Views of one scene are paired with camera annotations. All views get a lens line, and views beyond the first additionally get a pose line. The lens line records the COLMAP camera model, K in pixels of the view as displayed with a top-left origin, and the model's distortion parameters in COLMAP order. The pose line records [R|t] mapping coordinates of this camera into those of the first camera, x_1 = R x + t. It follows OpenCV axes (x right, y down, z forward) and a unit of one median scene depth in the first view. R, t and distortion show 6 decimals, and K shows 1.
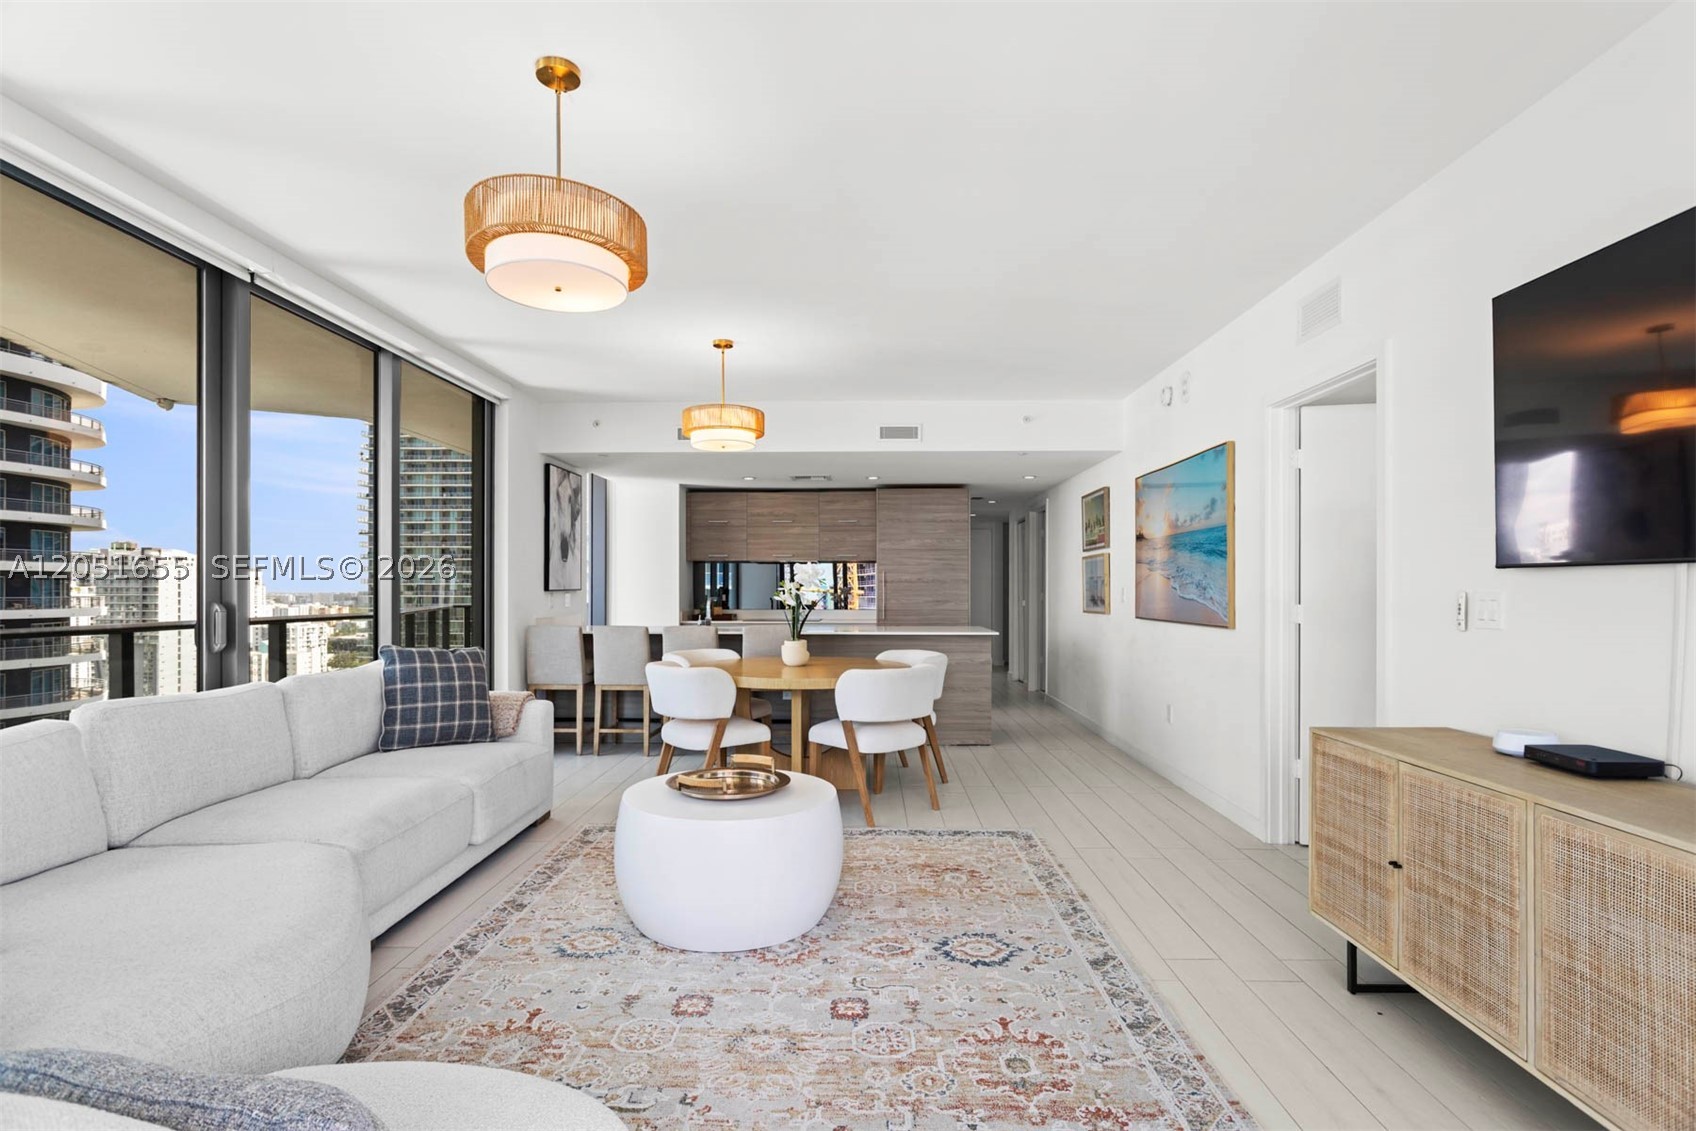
lens RADIAL K [[823.9, 0, 848.0], [0, 823.9, 586.4], [0, 0, 1]] dist [-0.022415, 0.016259]
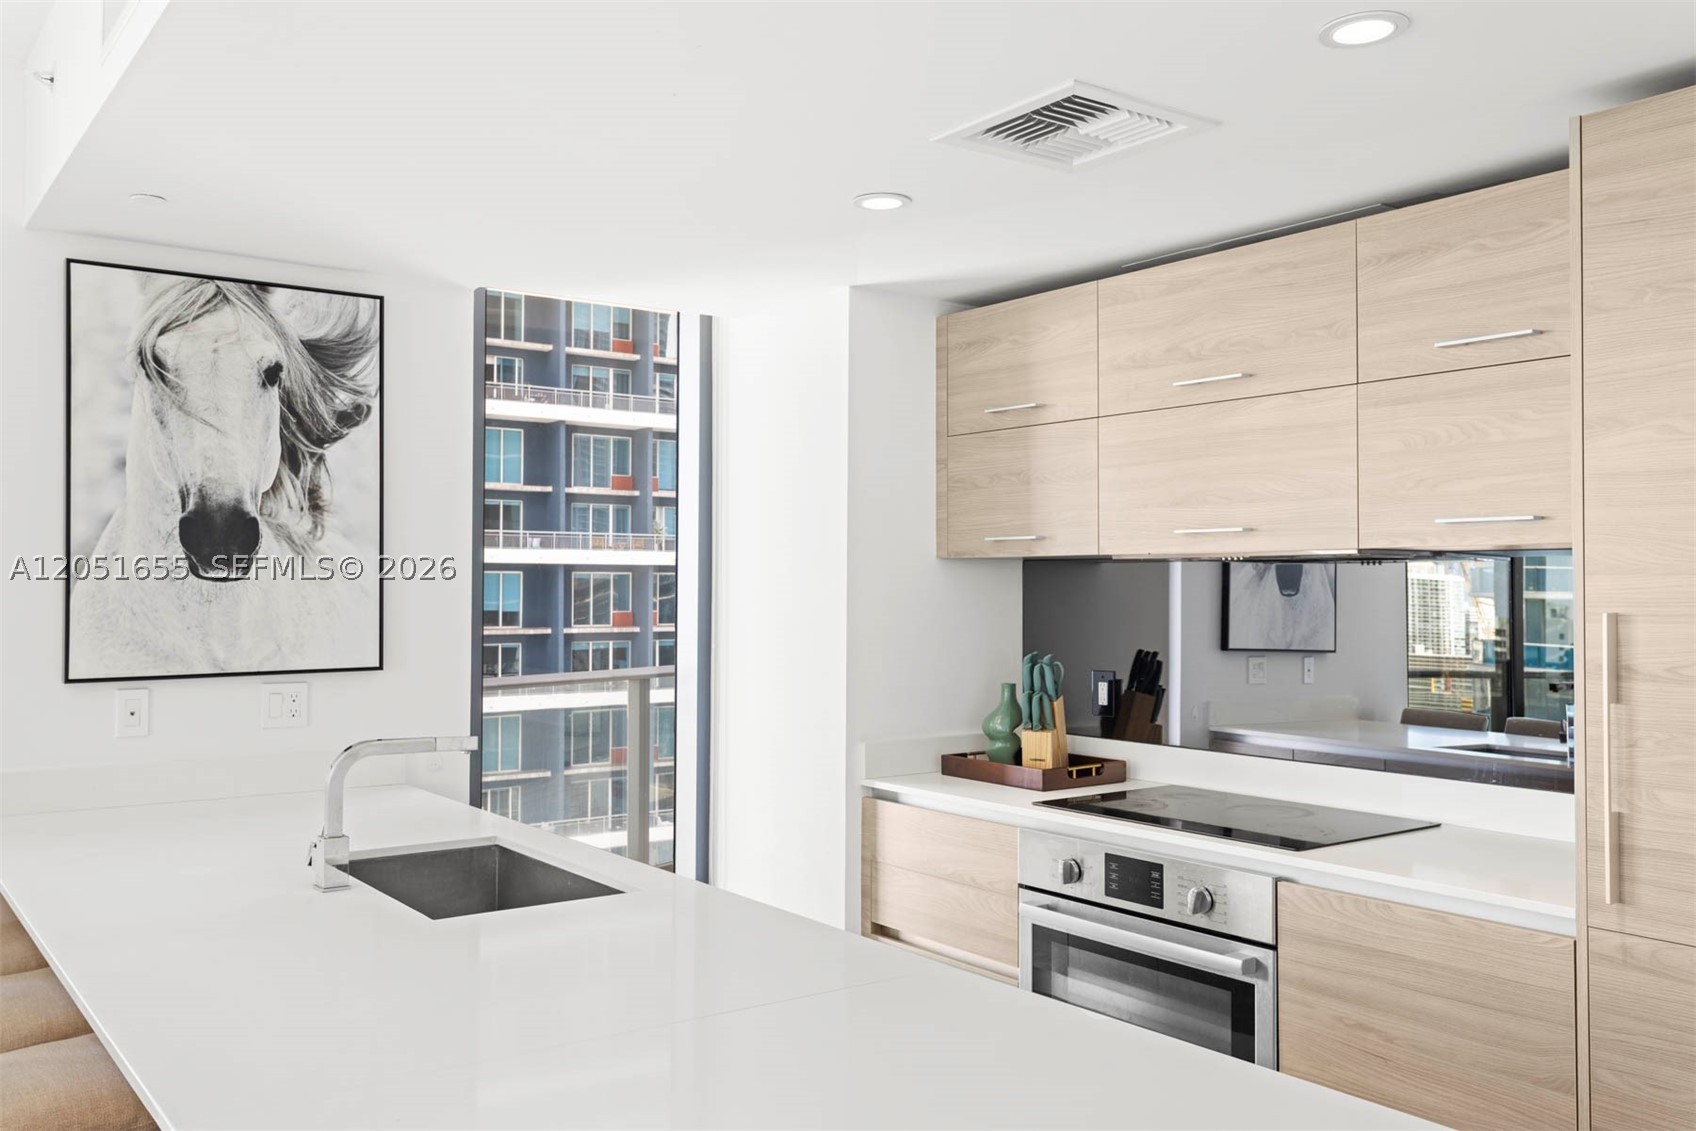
lens RADIAL K [[1412.3, 0, 846.2], [0, 1412.3, 562.3], [0, 0, 1]] dist [0.007838, -0.001257]
pose [[0.616582, -0.012757, -0.787187, 0.420711], [0.001460, 0.999886, -0.015060, -0.058537], [0.787289, 0.008136, 0.616530, 1.744850]]
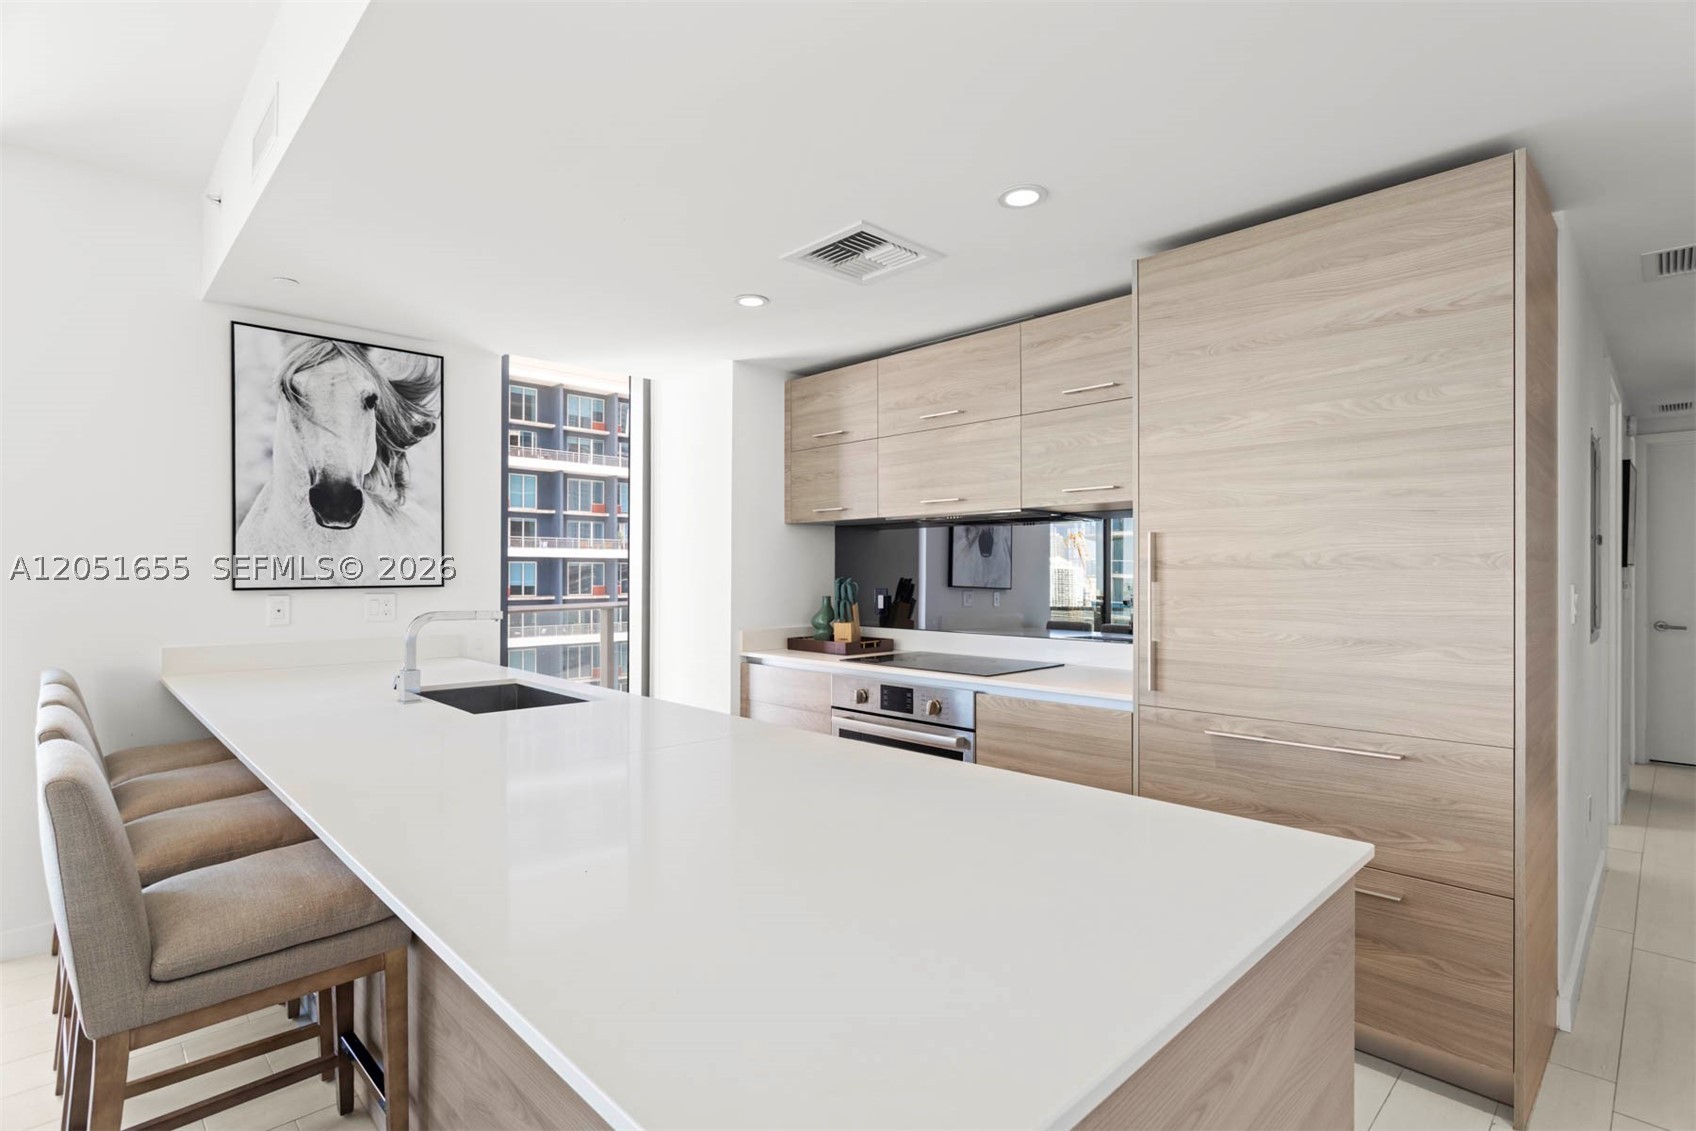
lens RADIAL K [[826.2, 0, 847.3], [0, 826.2, 571.3], [0, 0, 1]] dist [-0.022162, 0.015949]
pose [[0.717050, -0.001433, -0.697020, 0.423403], [0.002185, 0.999998, 0.000192, -0.009304], [0.697018, -0.001661, 0.717052, 1.749311]]
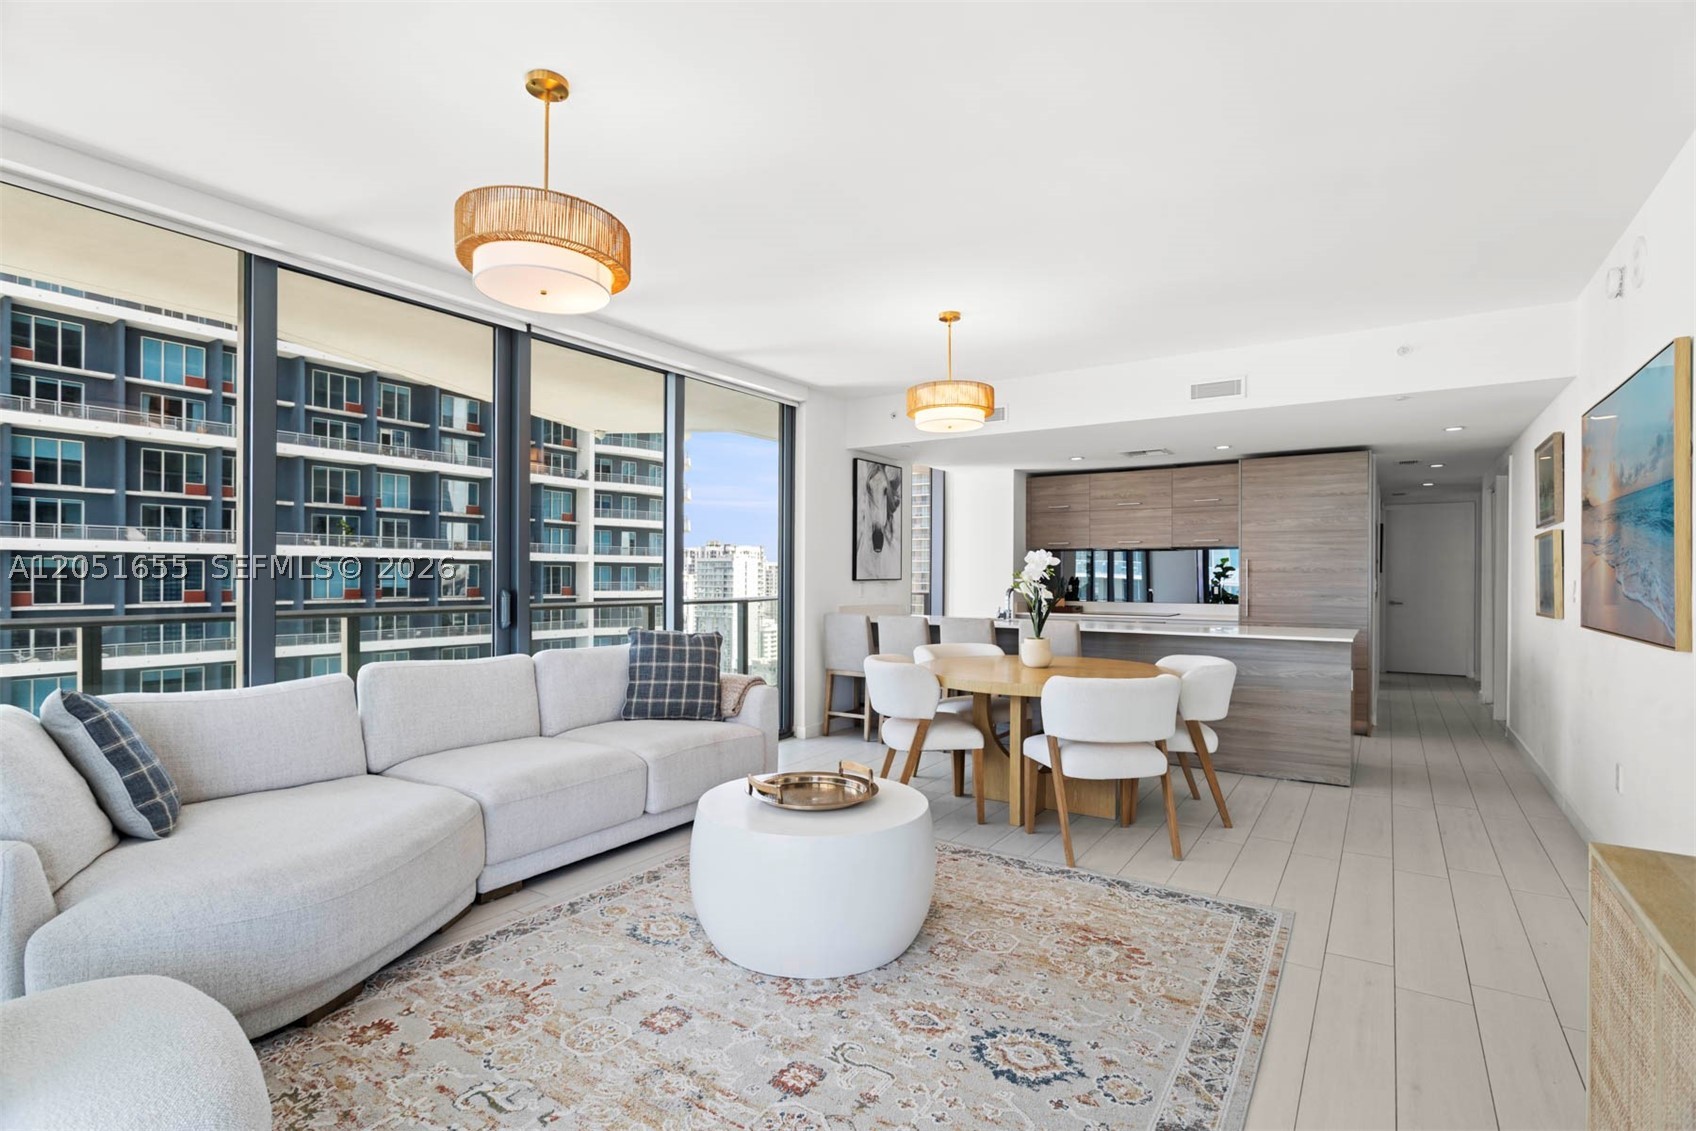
lens RADIAL K [[816.6, 0, 843.3], [0, 816.6, 575.8], [0, 0, 1]] dist [-0.022616, 0.013902]
pose [[0.842341, 0.002605, -0.538939, 0.349007], [-0.001810, 0.999996, 0.002005, -0.004644], [0.538942, -0.000714, 0.842343, 0.225774]]
